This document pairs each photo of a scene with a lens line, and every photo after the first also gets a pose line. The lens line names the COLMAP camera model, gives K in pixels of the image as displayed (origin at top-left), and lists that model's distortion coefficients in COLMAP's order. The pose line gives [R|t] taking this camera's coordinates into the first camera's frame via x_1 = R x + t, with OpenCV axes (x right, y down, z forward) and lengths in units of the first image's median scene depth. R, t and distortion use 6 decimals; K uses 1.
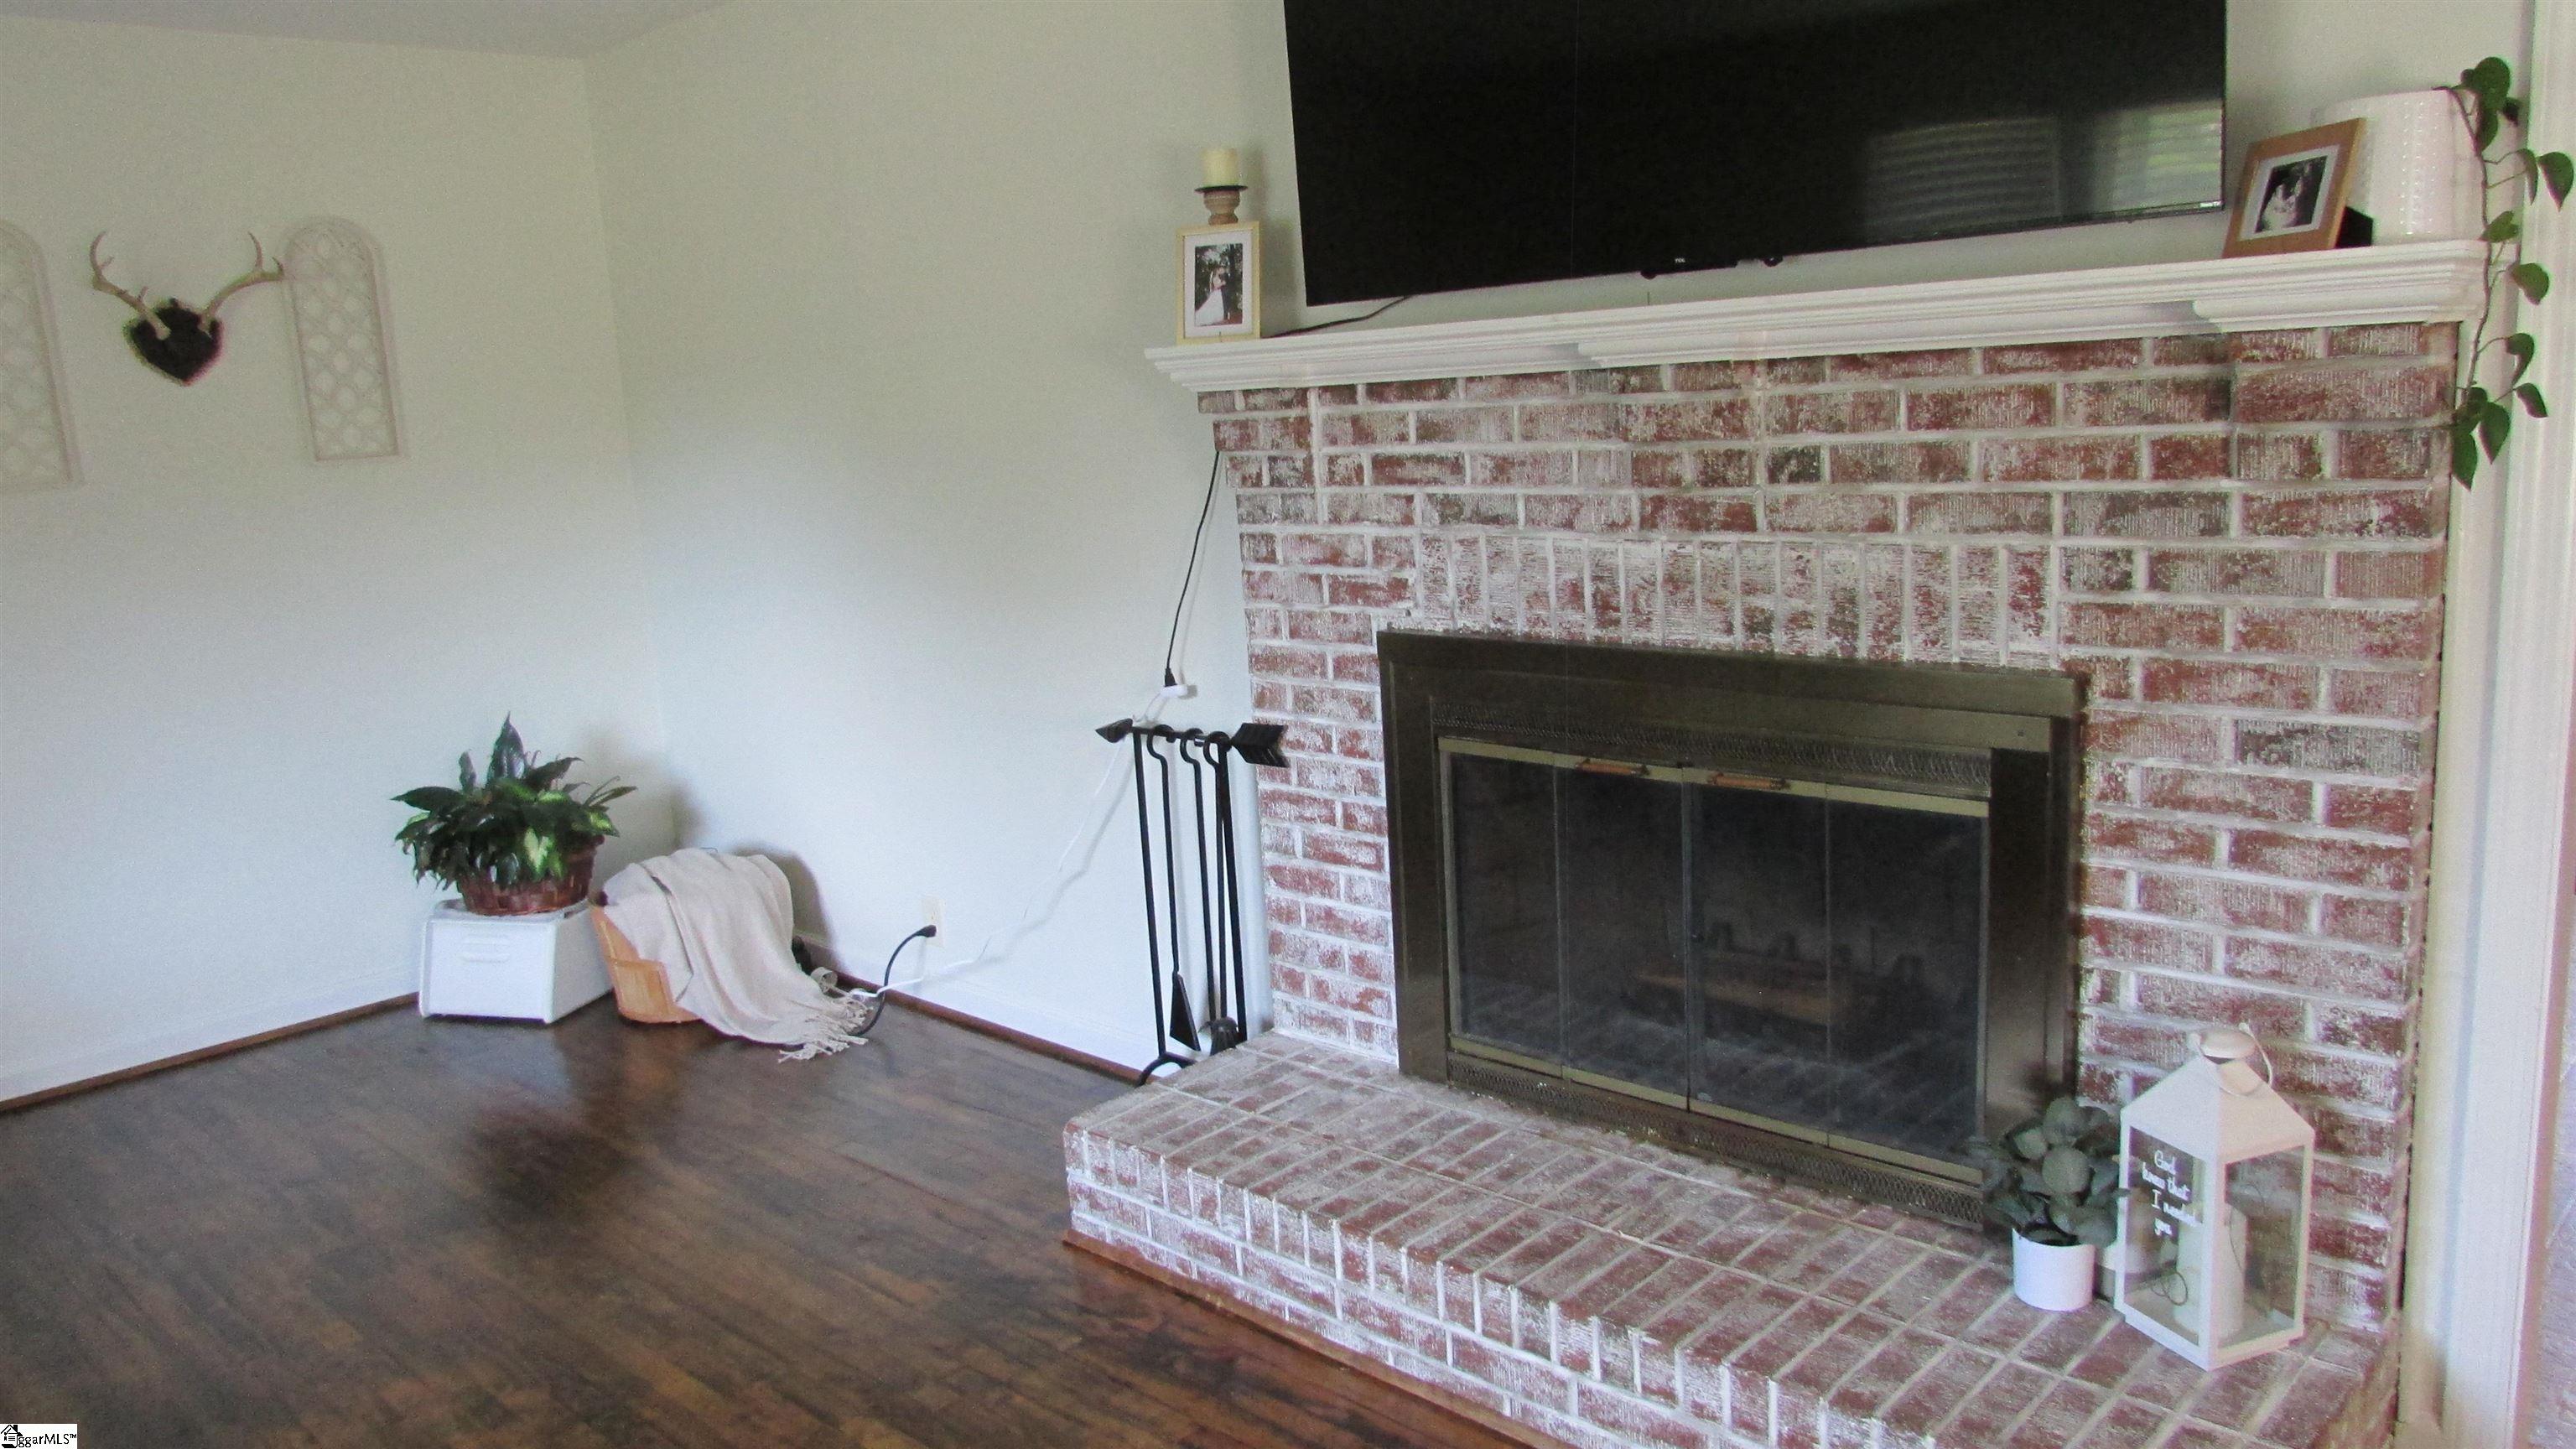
lens RADIAL K [[1860.7, 0, 1276.7], [0, 1860.7, 729.4], [0, 0, 1]] dist [-0.031150, -0.001351]
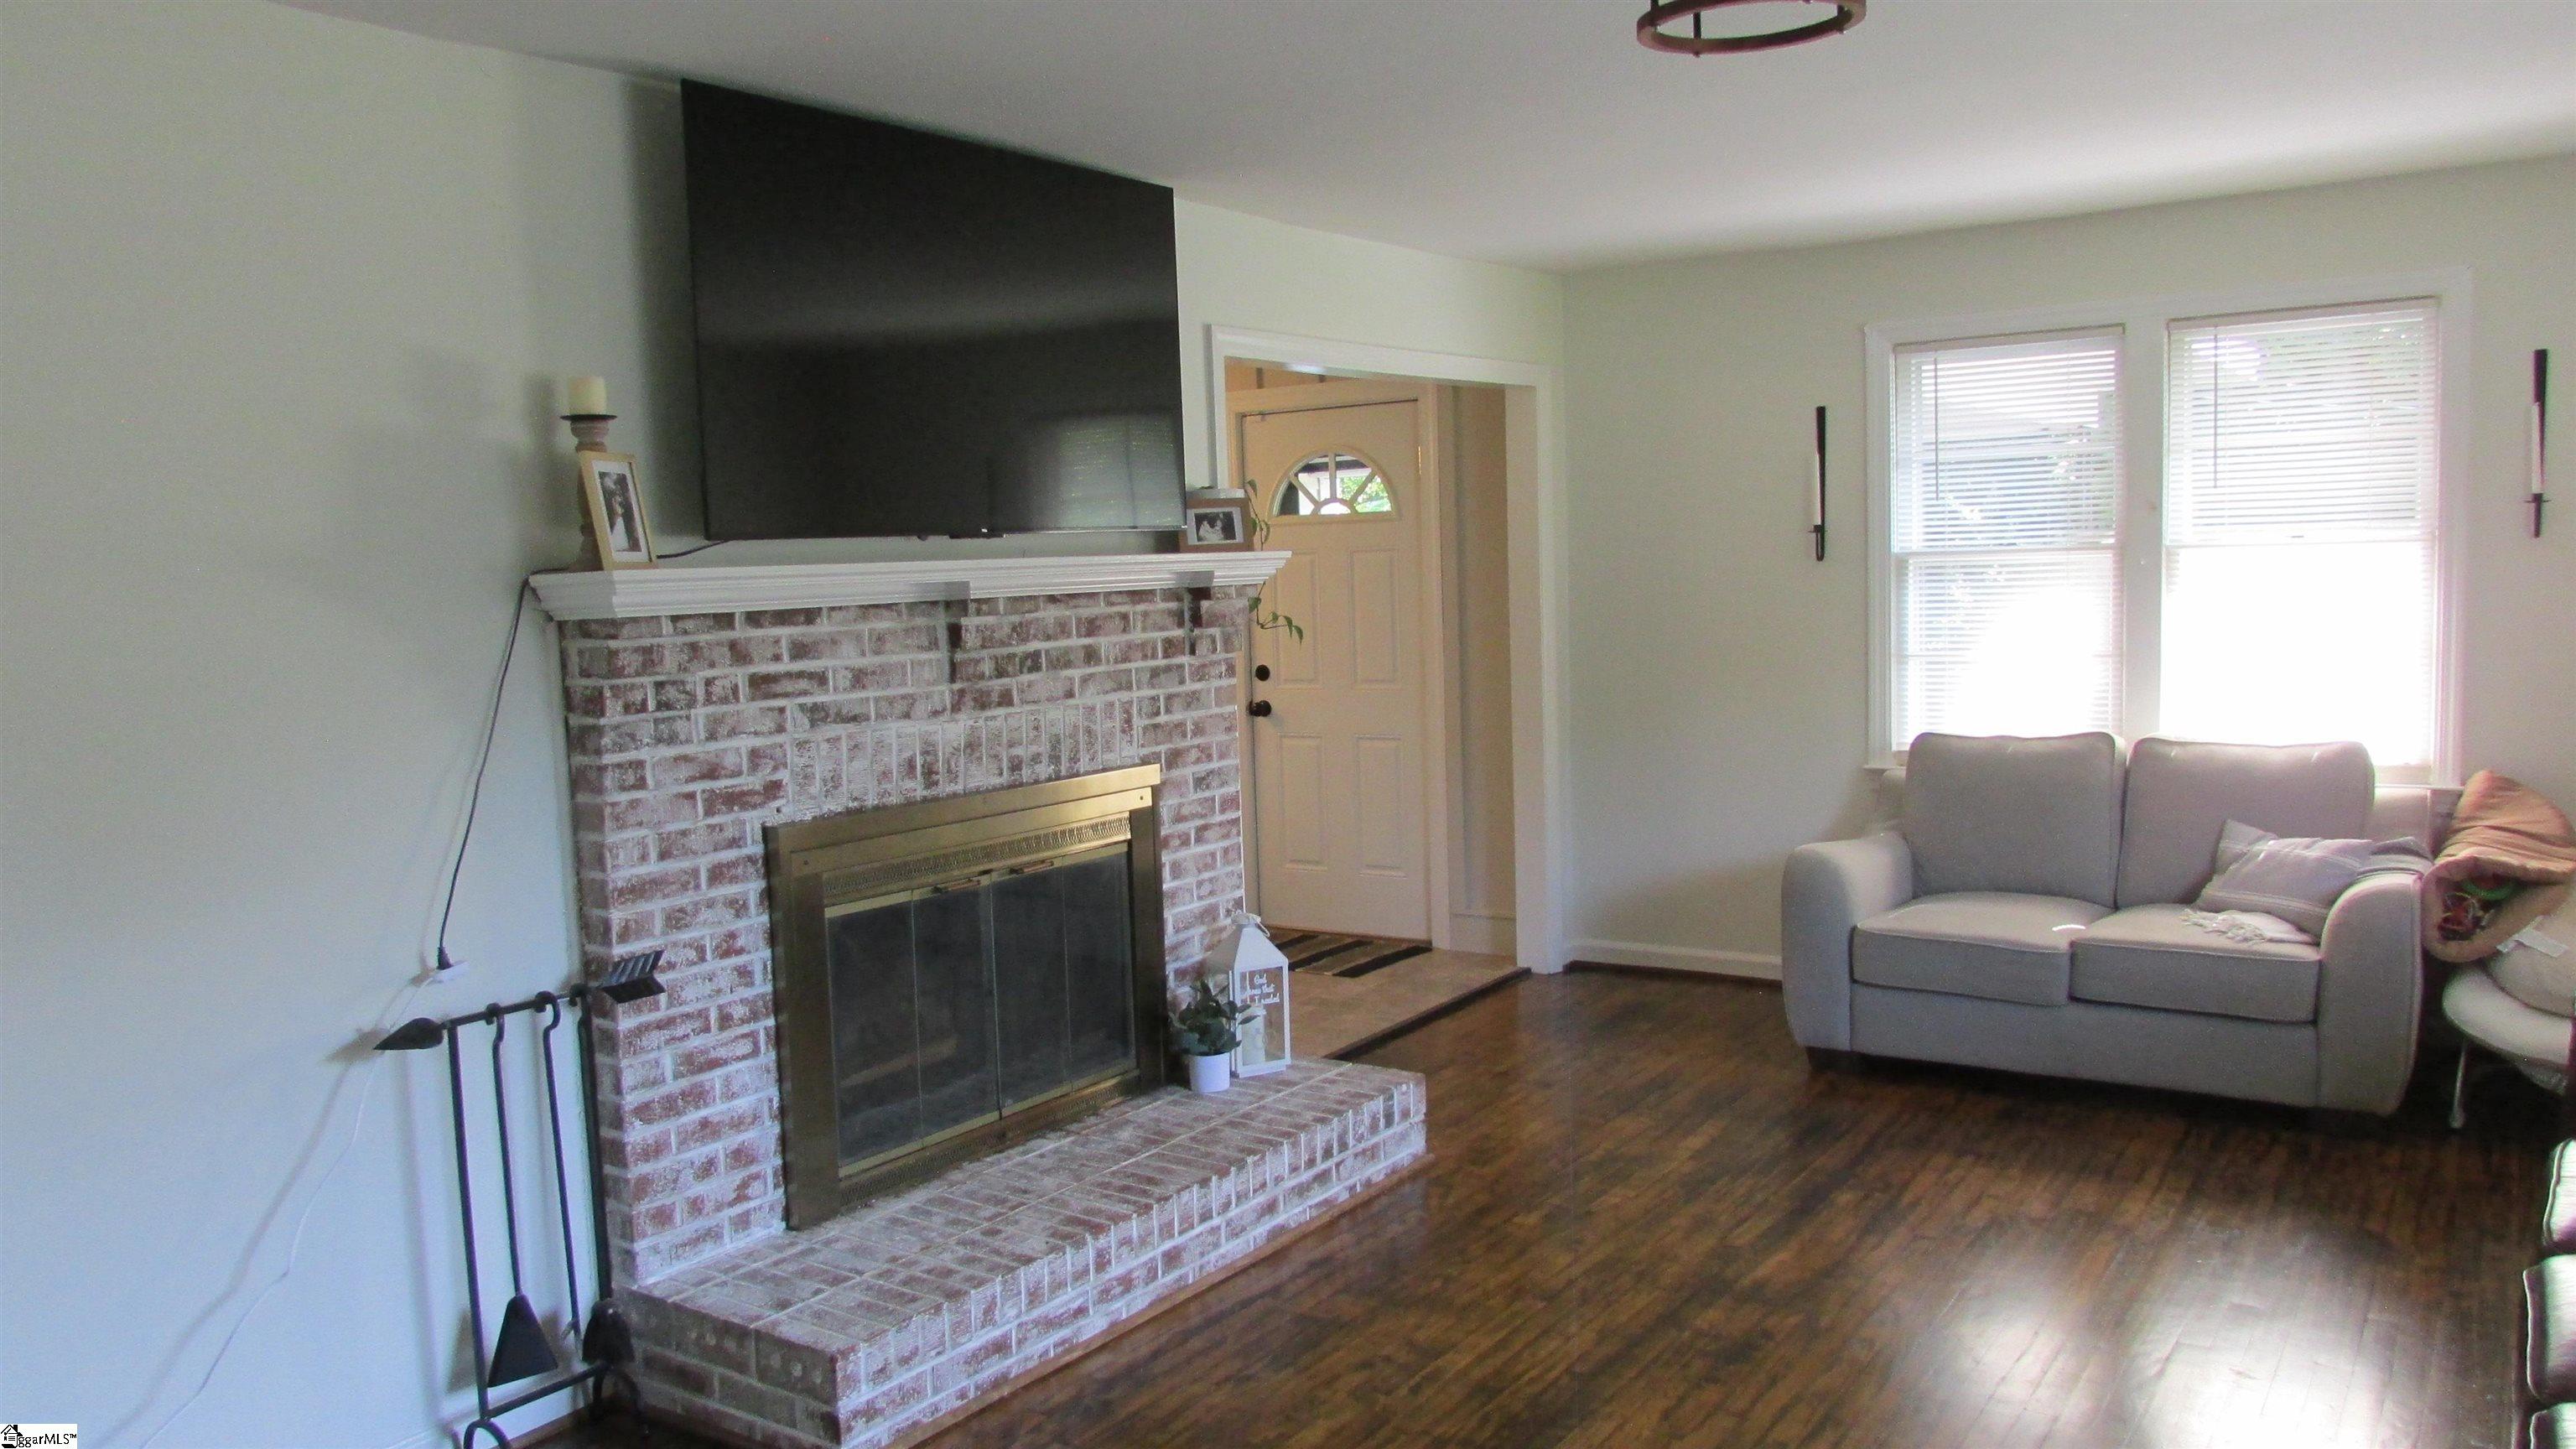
lens RADIAL K [[1860.7, 0, 1290.9], [0, 1860.7, 729.1], [0, 0, 1]] dist [-0.031150, -0.001351]
pose [[-0.160565, -0.022519, 0.986768, -1.228563], [0.225144, 0.972548, 0.058830, -0.119138], [-0.961004, 0.231611, -0.151087, 0.953376]]
